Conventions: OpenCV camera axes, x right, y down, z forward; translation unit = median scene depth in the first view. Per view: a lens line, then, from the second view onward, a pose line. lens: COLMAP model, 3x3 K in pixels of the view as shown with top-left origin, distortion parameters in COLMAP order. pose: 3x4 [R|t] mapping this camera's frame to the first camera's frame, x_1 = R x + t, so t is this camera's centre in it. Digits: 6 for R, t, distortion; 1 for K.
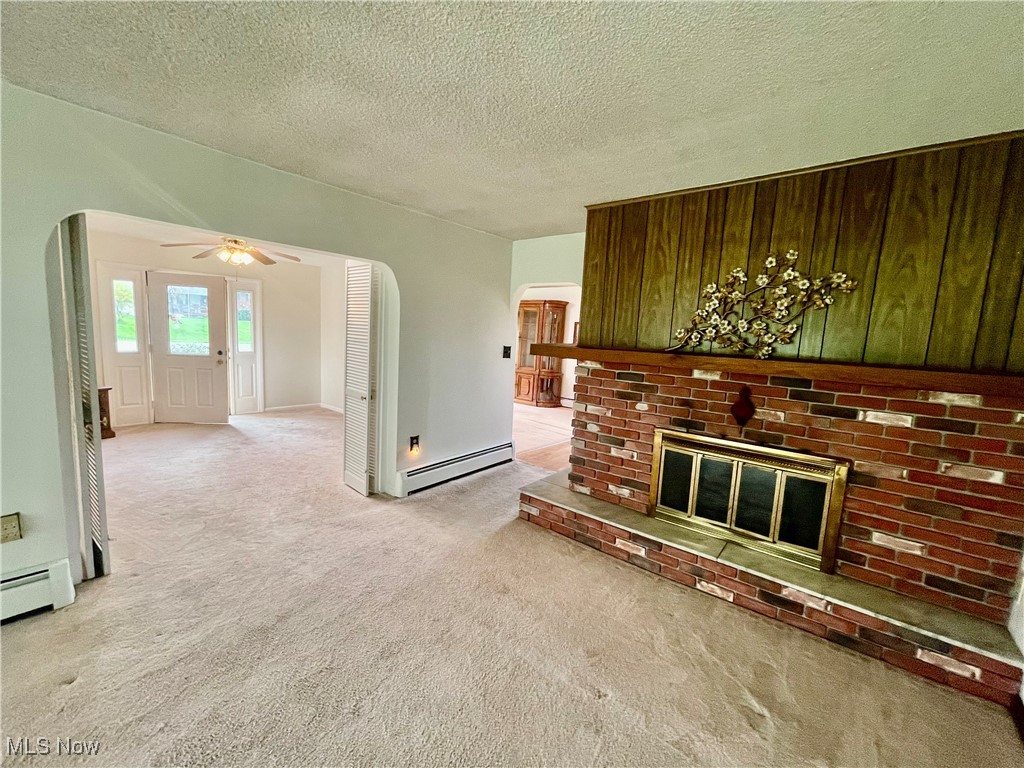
lens RADIAL K [[414.6, 0, 513.1], [0, 414.6, 380.2], [0, 0, 1]] dist [-0.003709, 0.001347]
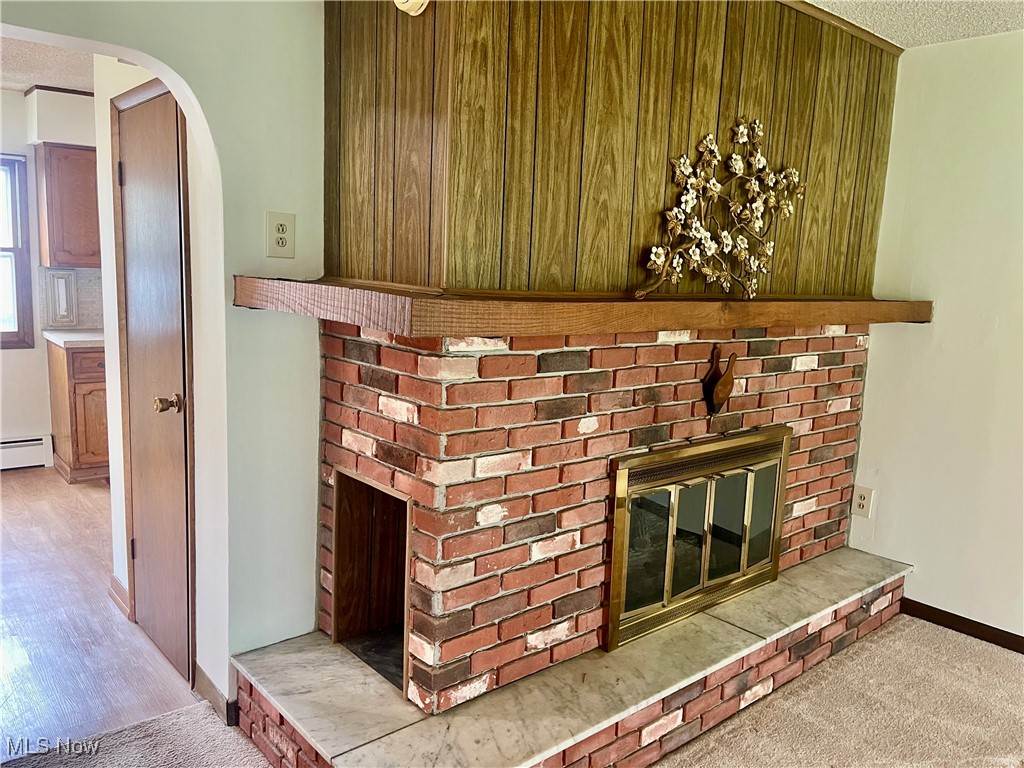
lens RADIAL K [[776.6, 0, 515.8], [0, 776.6, 389.0], [0, 0, 1]] dist [0.056830, -0.056824]
pose [[0.179377, -0.188035, 0.965643, -0.519806], [0.083311, 0.980941, 0.175538, -0.131741], [-0.980246, 0.048961, 0.191624, 0.980433]]
